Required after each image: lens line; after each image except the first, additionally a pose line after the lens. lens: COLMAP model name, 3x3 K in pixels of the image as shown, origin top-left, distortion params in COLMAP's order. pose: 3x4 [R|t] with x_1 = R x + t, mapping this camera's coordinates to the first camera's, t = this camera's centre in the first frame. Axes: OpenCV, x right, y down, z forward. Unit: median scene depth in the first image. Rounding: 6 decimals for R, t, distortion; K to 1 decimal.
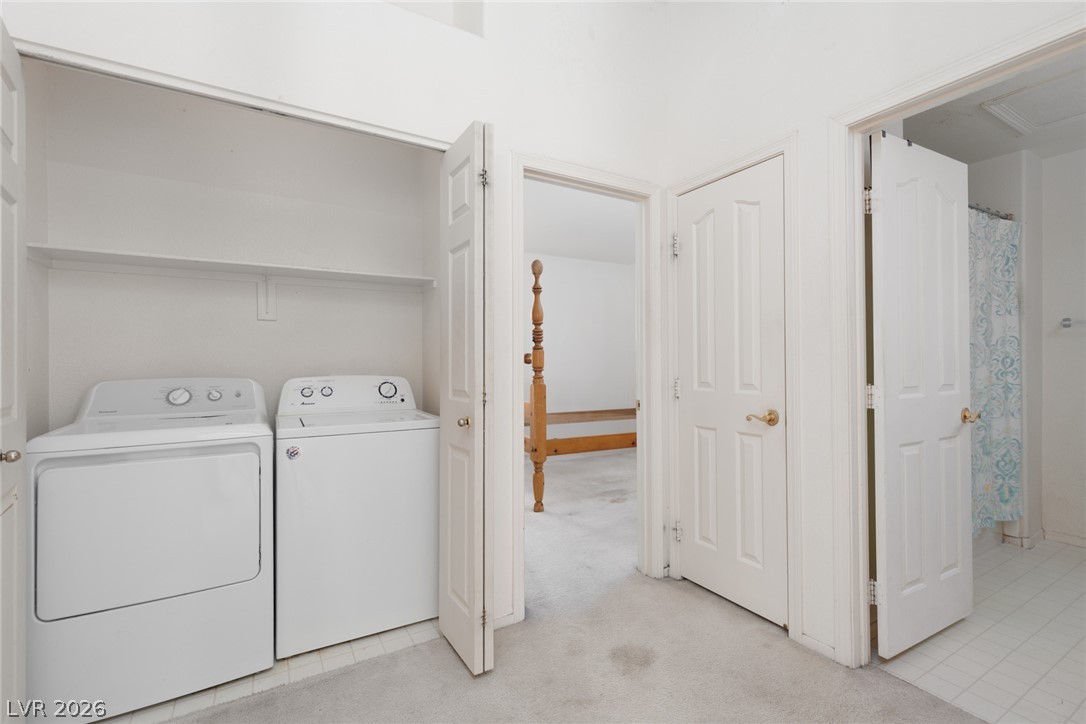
lens RADIAL K [[483.3, 0, 536.2], [0, 483.3, 360.6], [0, 0, 1]] dist [0.003849, -0.000511]
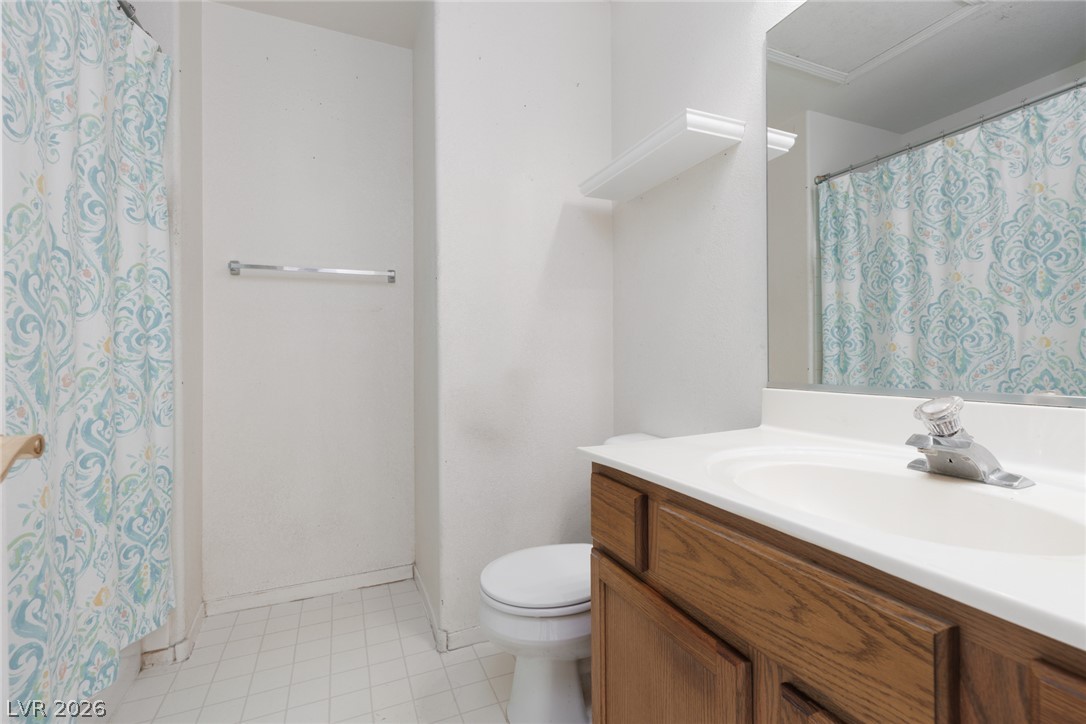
lens RADIAL K [[483.3, 0, 538.3], [0, 483.3, 362.1], [0, 0, 1]] dist [0.003849, -0.000511]
pose [[0.130530, 0.002380, 0.991441, 0.525421], [0.002607, 0.999993, -0.002744, 0.053114], [-0.991441, 0.002942, 0.130523, 0.533044]]
